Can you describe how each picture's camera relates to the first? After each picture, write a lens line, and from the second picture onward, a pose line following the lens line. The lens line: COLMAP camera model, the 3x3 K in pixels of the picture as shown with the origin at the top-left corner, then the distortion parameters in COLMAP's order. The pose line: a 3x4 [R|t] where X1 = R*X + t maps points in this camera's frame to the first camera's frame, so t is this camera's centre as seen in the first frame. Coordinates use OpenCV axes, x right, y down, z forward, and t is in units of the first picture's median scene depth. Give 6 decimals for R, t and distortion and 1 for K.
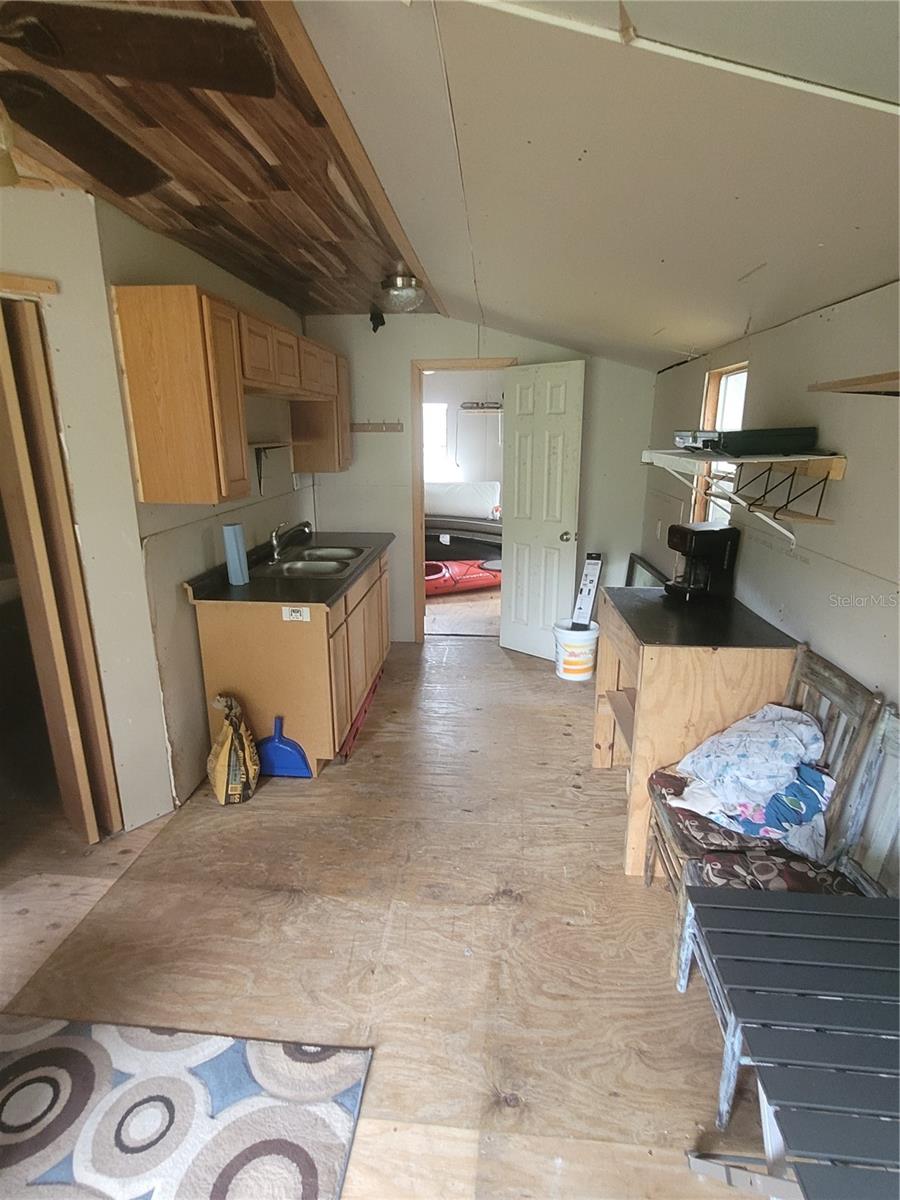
lens RADIAL K [[625.9, 0, 445.6], [0, 625.9, 602.1], [0, 0, 1]] dist [0.018442, -0.008096]
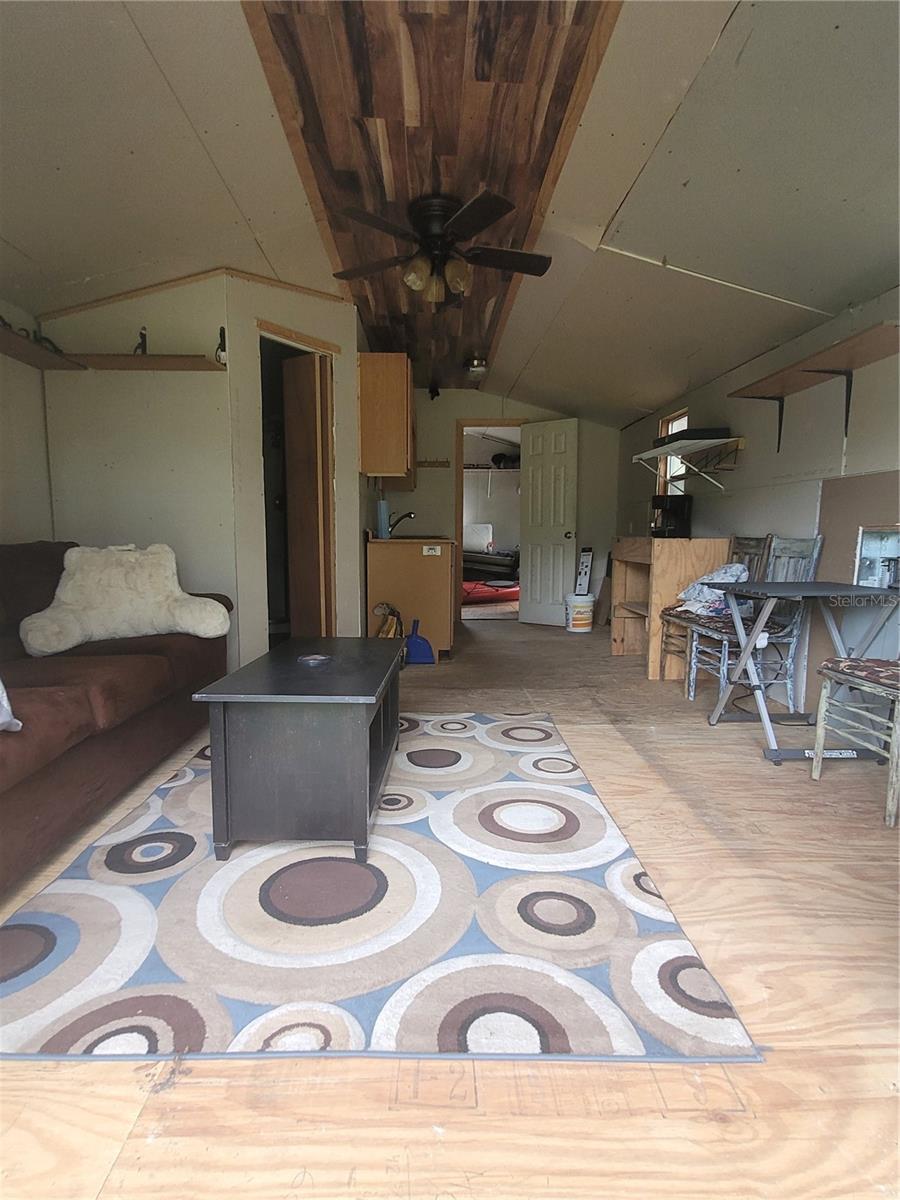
lens RADIAL K [[625.9, 0, 447.2], [0, 625.9, 601.4], [0, 0, 1]] dist [0.018442, -0.008096]
pose [[0.993013, -0.011963, 0.117396, -0.360011], [0.030077, 0.987649, -0.153767, 0.364871], [-0.114106, 0.156224, 0.981108, -0.512702]]
